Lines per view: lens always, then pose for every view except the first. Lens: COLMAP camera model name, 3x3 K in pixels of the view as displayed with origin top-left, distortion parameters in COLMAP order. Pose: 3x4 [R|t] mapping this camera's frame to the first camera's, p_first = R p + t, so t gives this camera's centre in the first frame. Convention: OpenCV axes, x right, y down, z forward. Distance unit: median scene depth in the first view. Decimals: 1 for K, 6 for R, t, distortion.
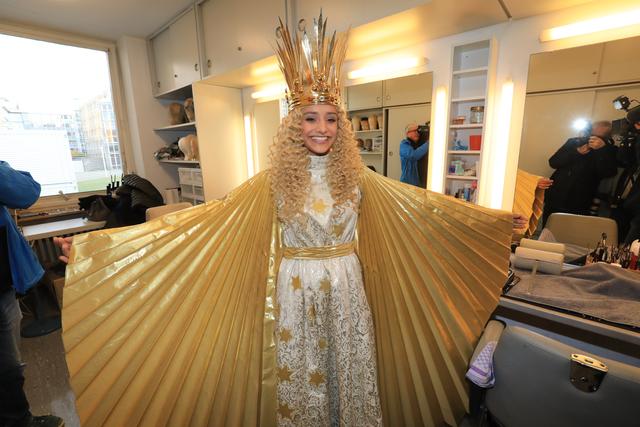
lens RADIAL K [[302.1, 0, 320.0], [0, 302.1, 213.5], [0, 0, 1]] dist [-0.002307, -0.000916]
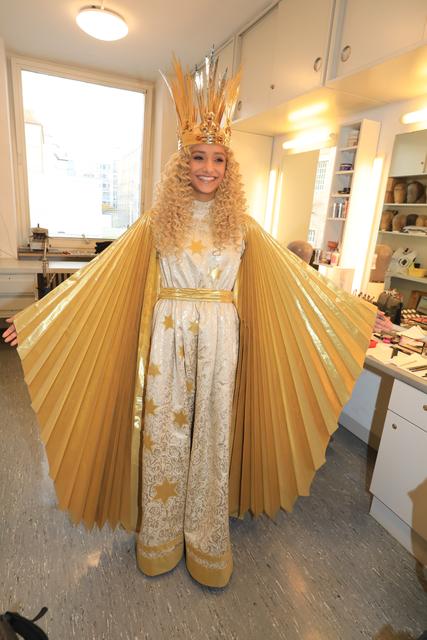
lens RADIAL K [[379.6, 0, 213.5], [0, 379.6, 320.0], [0, 0, 1]] dist [-0.009886, -0.000123]
pose [[0.903728, 0.205151, -0.375752, 0.542993], [-0.184521, 0.978651, 0.090523, 0.083173], [0.386301, -0.012474, 0.922289, -0.139201]]
